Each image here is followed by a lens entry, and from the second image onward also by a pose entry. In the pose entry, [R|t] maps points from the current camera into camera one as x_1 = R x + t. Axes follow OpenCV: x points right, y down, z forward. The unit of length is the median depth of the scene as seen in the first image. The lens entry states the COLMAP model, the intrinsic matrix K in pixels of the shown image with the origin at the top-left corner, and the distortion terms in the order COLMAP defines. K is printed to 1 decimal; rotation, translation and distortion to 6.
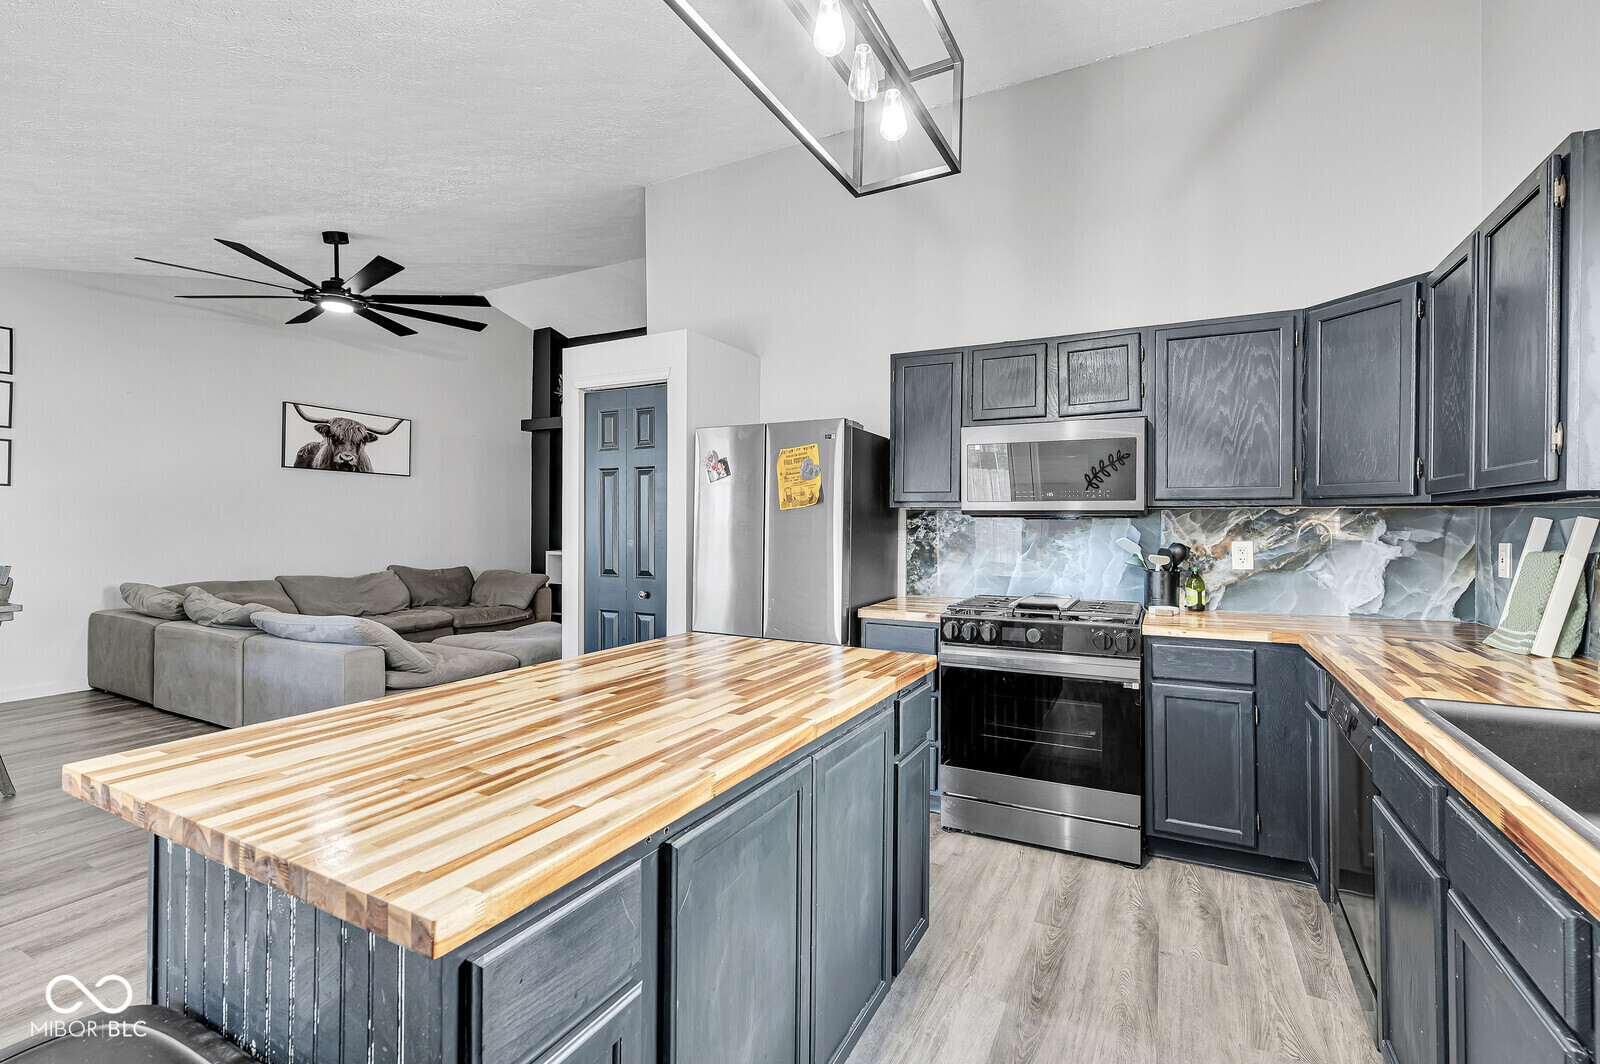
lens RADIAL K [[689.2, 0, 790.3], [0, 689.2, 526.1], [0, 0, 1]] dist [0.002029, 0.000228]
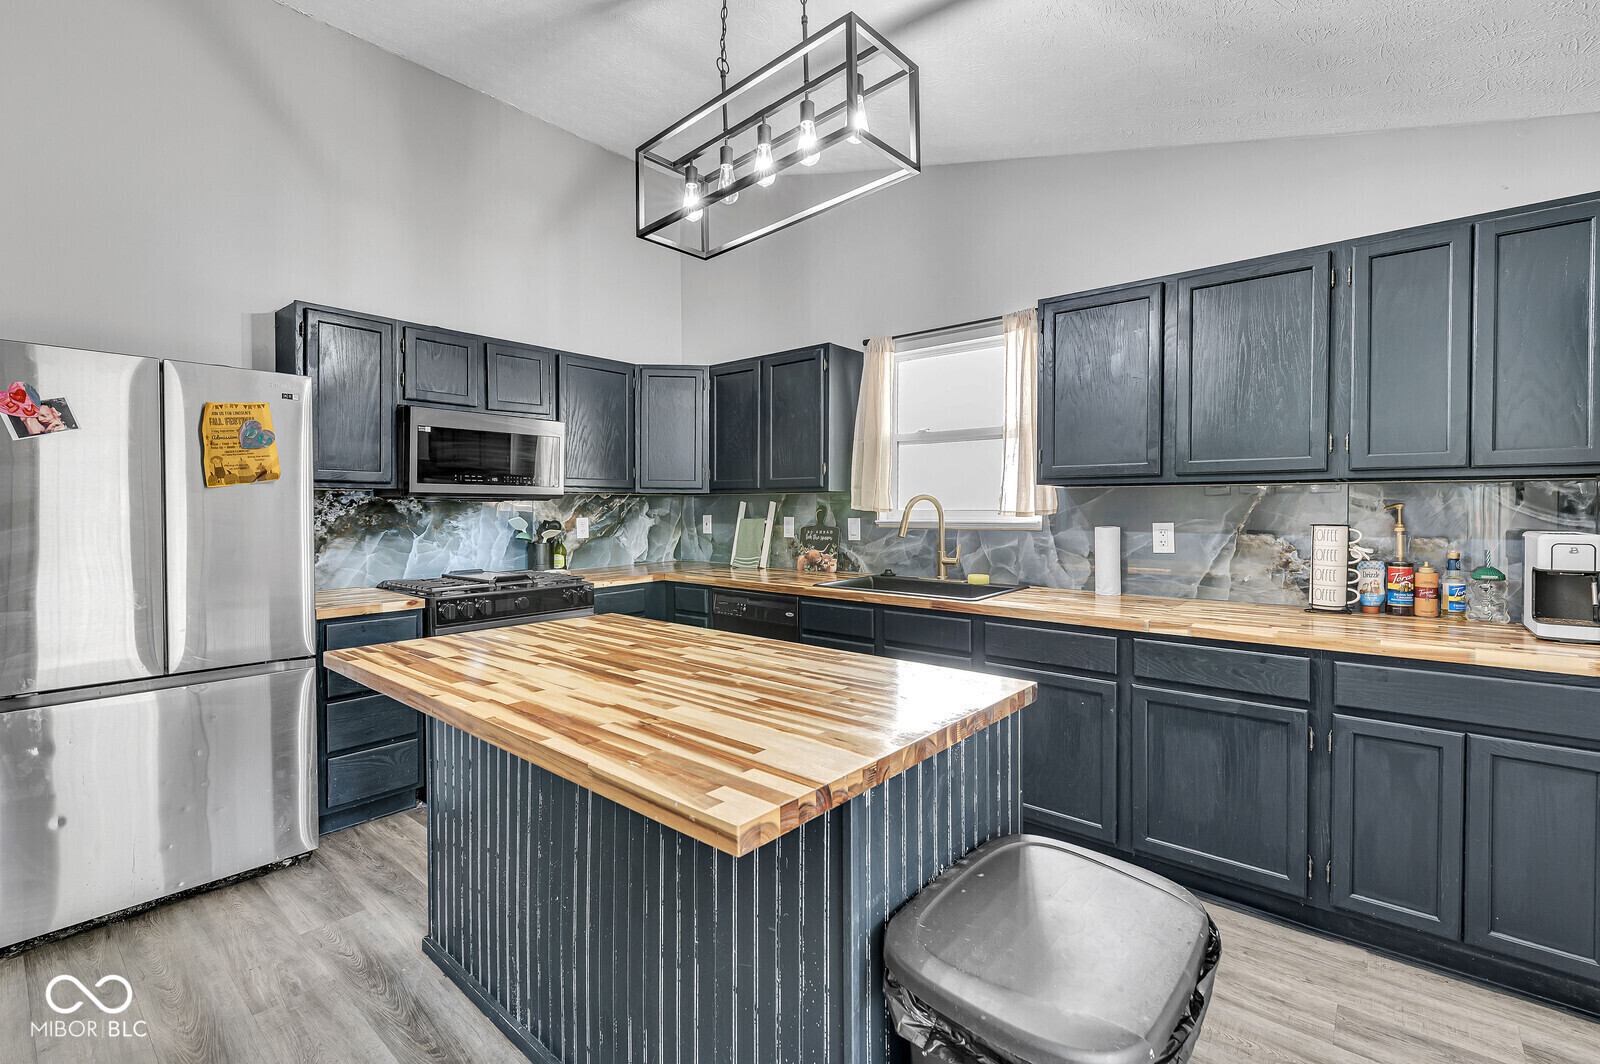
lens RADIAL K [[706.7, 0, 795.2], [0, 706.7, 525.5], [0, 0, 1]] dist [-0.000330, -0.000012]
pose [[0.226119, -0.032211, 0.973567, -0.628522], [0.004160, 0.999476, 0.032102, -0.006238], [-0.974091, -0.003209, 0.226134, 0.263754]]
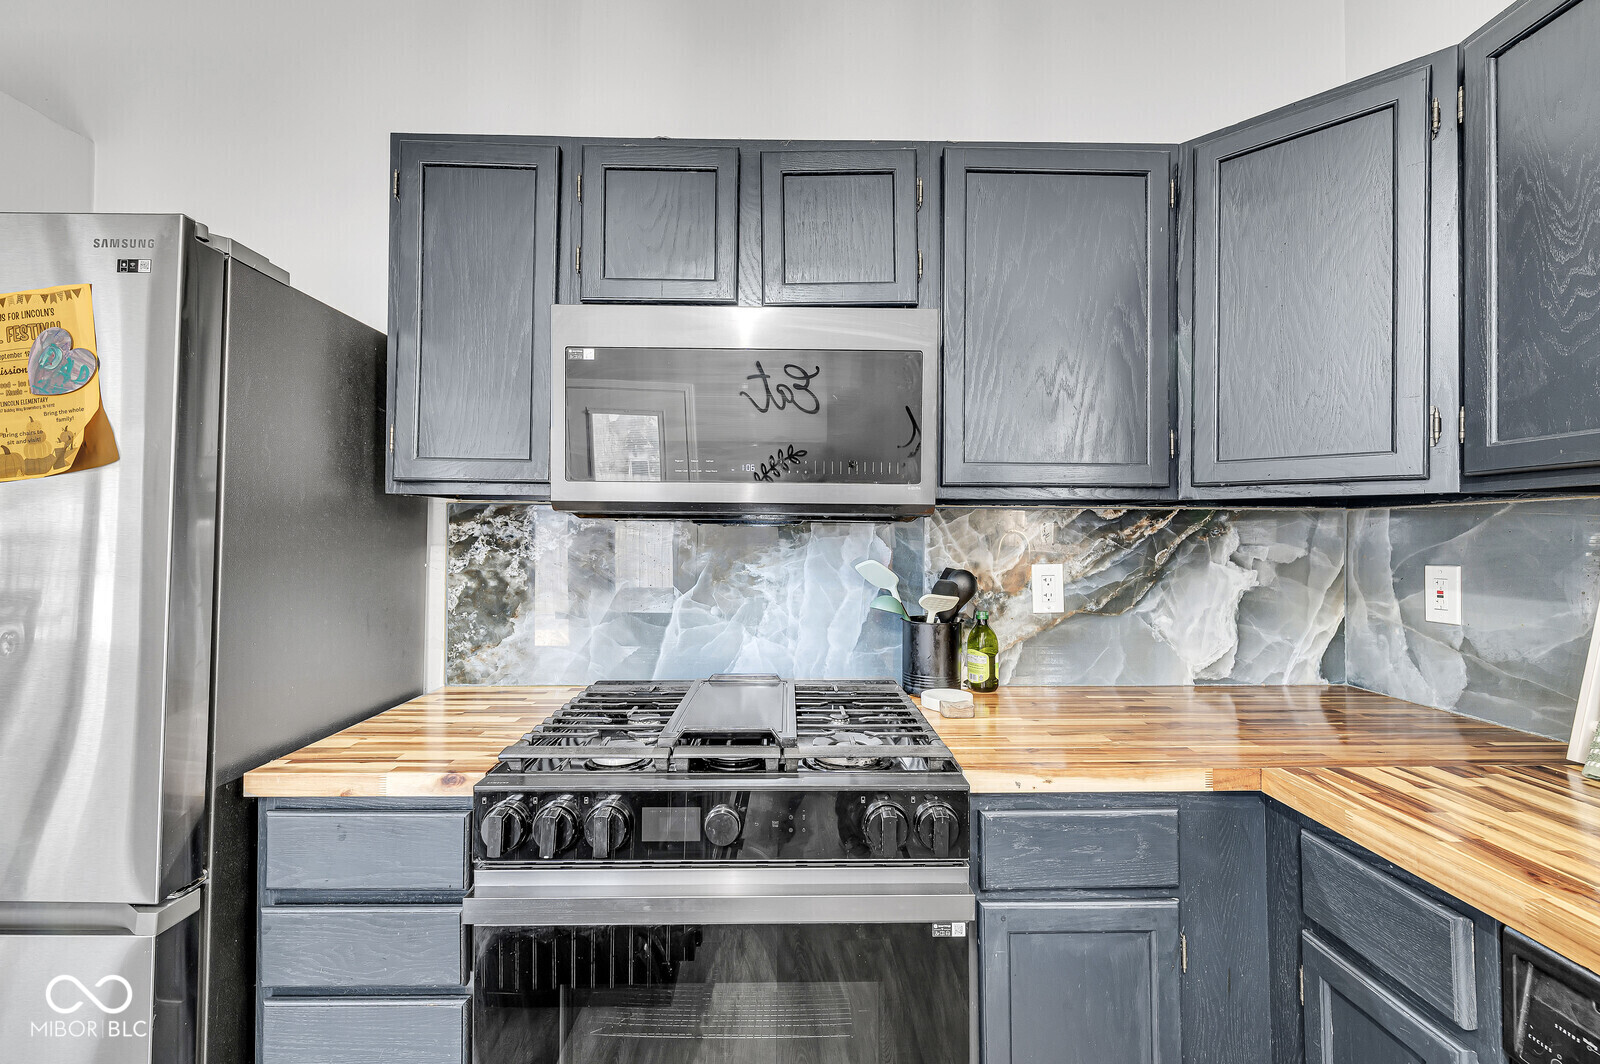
lens RADIAL K [[706.7, 0, 795.2], [0, 706.7, 525.5], [0, 0, 1]] dist [-0.000330, -0.000012]
pose [[0.878104, 0.008446, 0.478396, 0.182237], [-0.000309, 0.999854, -0.017085, -0.000360], [-0.478470, 0.014855, 0.877978, 0.577151]]
